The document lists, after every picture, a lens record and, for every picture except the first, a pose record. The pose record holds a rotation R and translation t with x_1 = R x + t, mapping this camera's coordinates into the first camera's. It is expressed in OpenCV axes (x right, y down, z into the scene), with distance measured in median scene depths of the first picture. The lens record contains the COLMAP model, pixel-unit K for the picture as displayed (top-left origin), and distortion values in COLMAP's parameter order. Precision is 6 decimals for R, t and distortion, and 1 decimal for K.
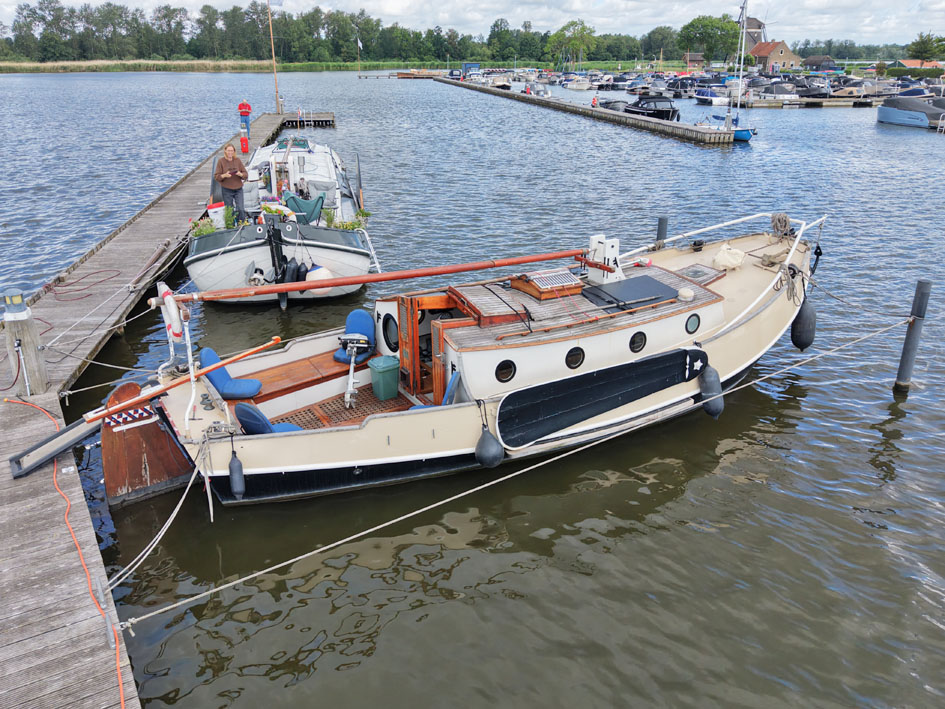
lens RADIAL K [[679.2, 0, 472.5], [0, 679.2, 354.5], [0, 0, 1]] dist [-0.006118, -0.005326]
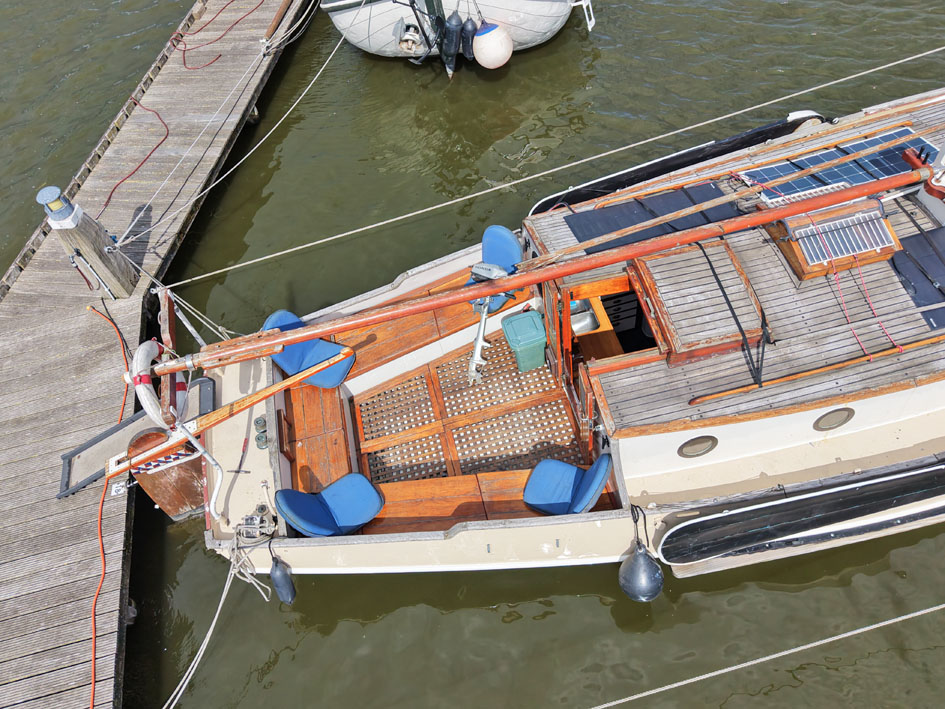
lens RADIAL K [[679.2, 0, 472.5], [0, 679.2, 354.5], [0, 0, 1]] dist [-0.006118, -0.005326]
pose [[0.938797, 0.189922, -0.287384, 0.016896], [-0.003275, 0.839161, 0.543873, -0.329027], [0.344455, -0.509645, 0.788424, 0.440210]]
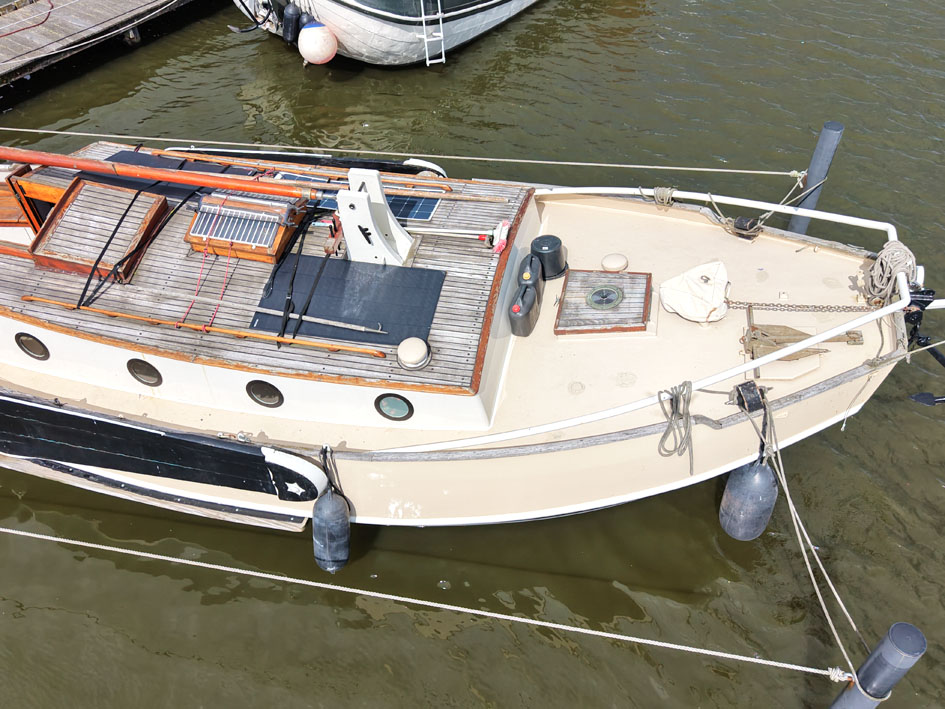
lens RADIAL K [[679.2, 0, 472.5], [0, 679.2, 354.5], [0, 0, 1]] dist [-0.006118, -0.005326]
pose [[0.753251, 0.520198, -0.402501, 0.571324], [-0.293876, 0.813651, 0.501606, -0.379915], [0.588430, -0.259550, 0.765757, 0.655968]]
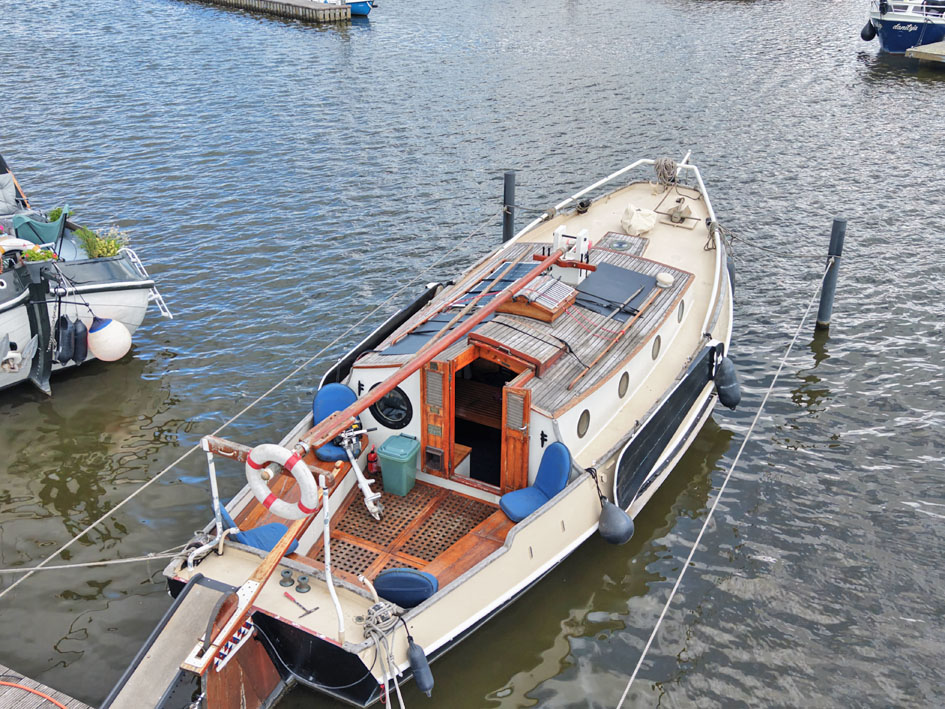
lens RADIAL K [[915.0, 0, 450.6], [0, 915.0, 354.0], [0, 0, 1]] dist [0.003142, -0.001953]
pose [[0.868603, -0.224804, 0.441578, -0.500526], [0.199371, 0.974402, 0.103888, -0.182851], [-0.453629, -0.002199, 0.891188, 0.070816]]
